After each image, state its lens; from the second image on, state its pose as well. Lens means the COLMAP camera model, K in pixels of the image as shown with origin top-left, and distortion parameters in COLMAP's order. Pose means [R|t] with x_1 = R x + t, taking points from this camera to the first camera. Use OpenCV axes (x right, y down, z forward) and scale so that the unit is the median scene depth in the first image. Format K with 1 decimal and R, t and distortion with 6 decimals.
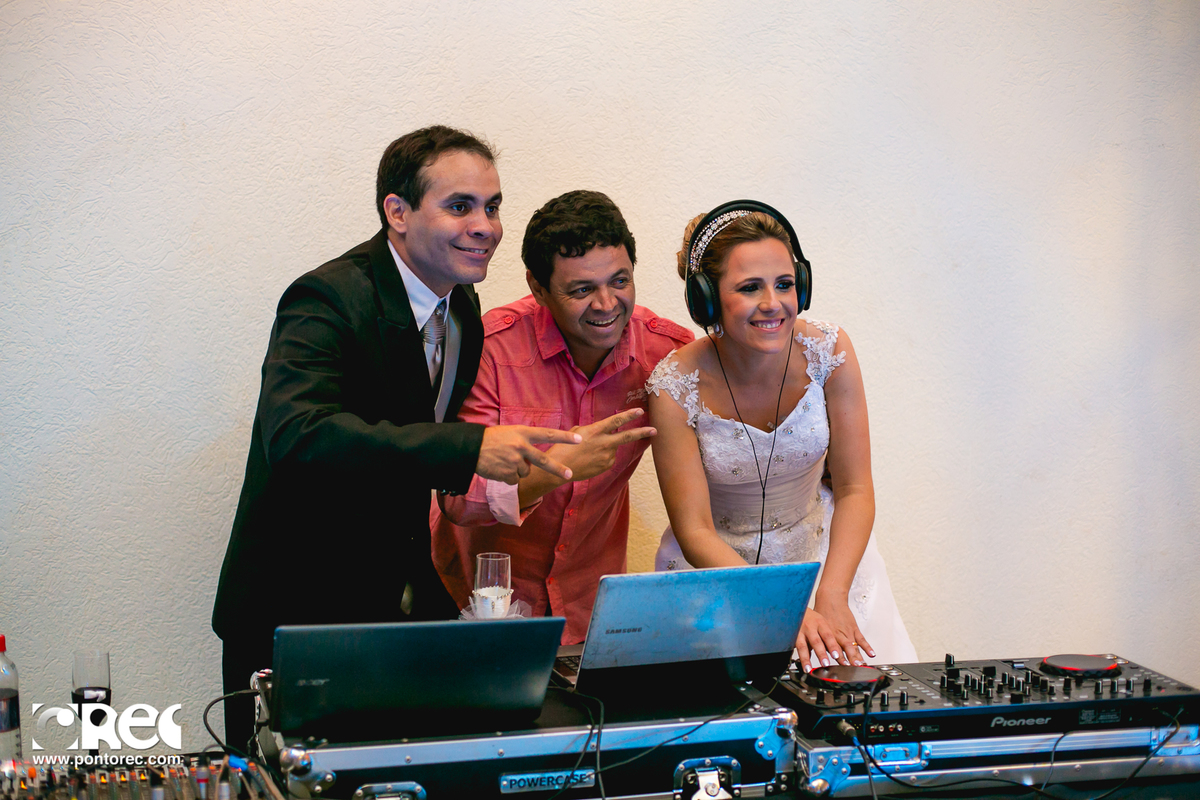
lens RADIAL K [[1732.9, 0, 604.0], [0, 1732.9, 397.1], [0, 0, 1]] dist [-0.127315, 0.000000]
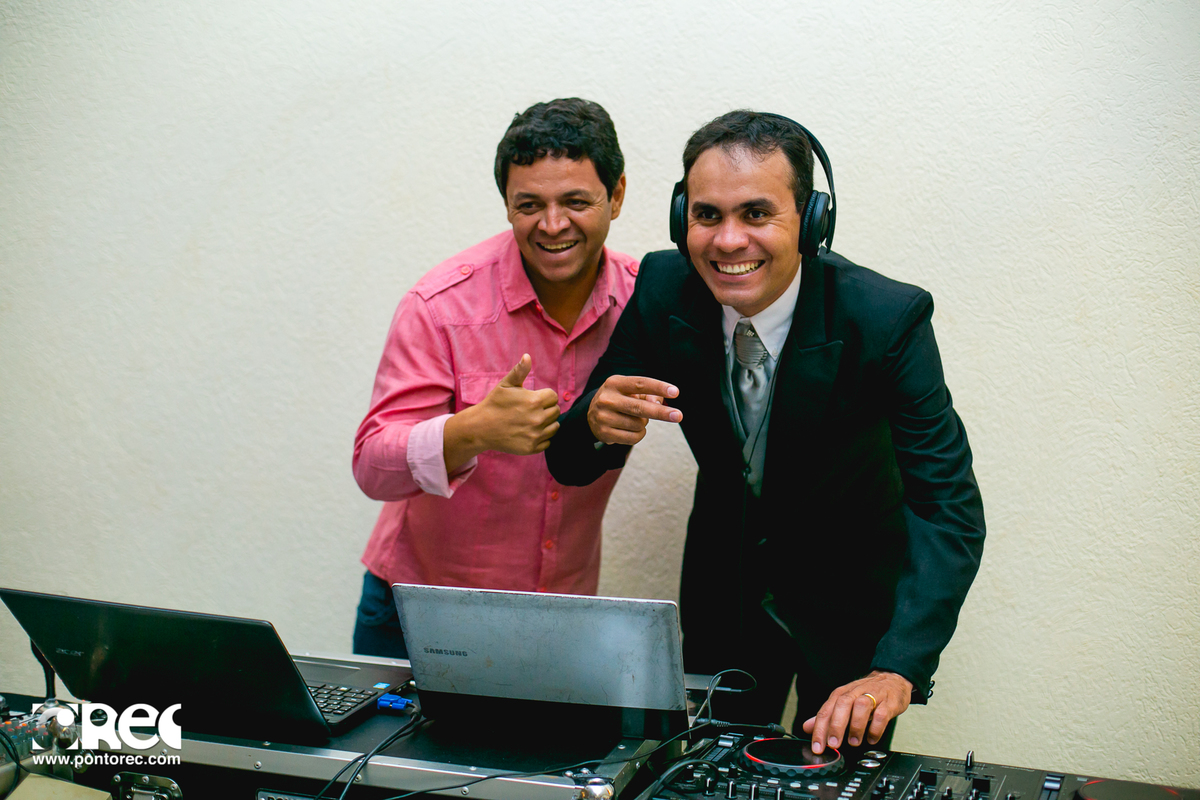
lens RADIAL K [[1732.9, 0, 607.7], [0, 1732.9, 399.4], [0, 0, 1]] dist [-0.127315, 0.000000]
pose [[0.846486, 0.072758, -0.527416, 0.355729], [-0.062509, 0.997349, 0.037261, -0.016457], [0.528729, 0.001427, 0.848790, 0.227405]]
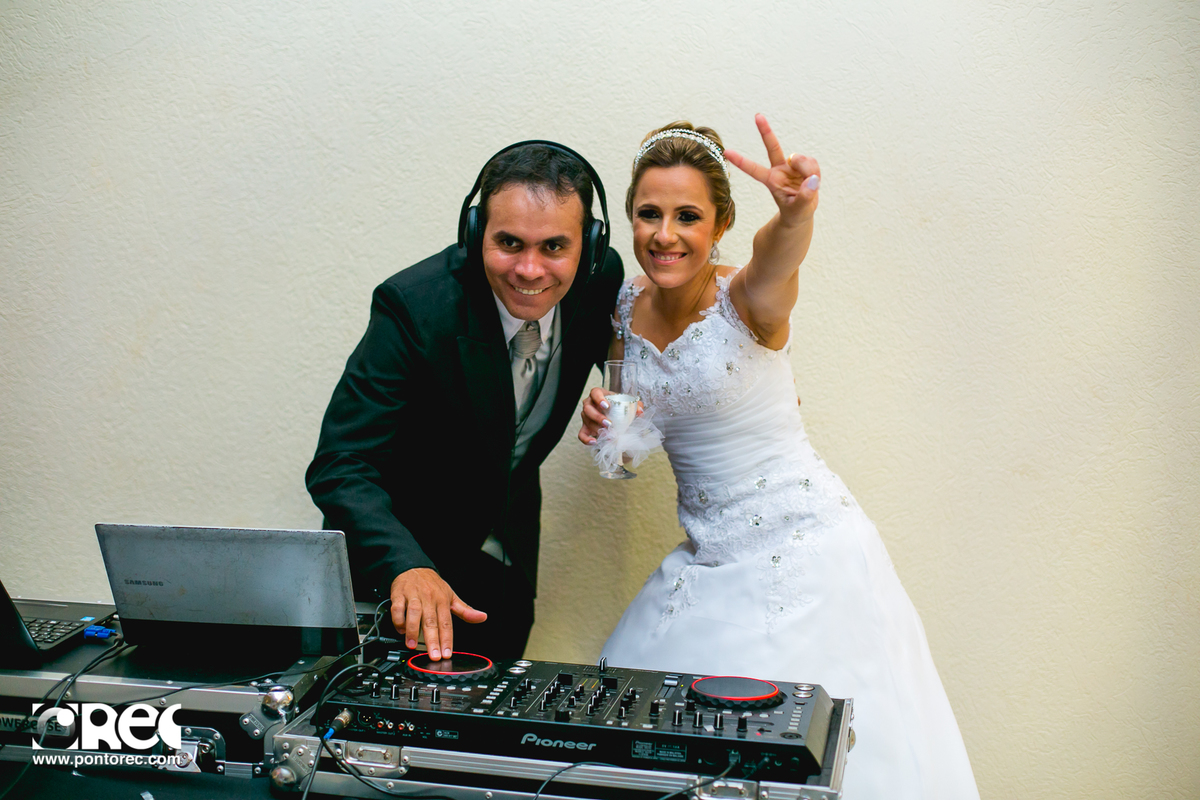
lens RADIAL K [[1732.9, 0, 600.0], [0, 1732.9, 394.6], [0, 0, 1]] dist [-0.127315, 0.000000]
pose [[0.920795, 0.064502, -0.384678, 0.418134], [-0.055473, 0.997863, 0.034537, -0.010858], [0.386083, -0.010462, 0.922405, 0.154315]]
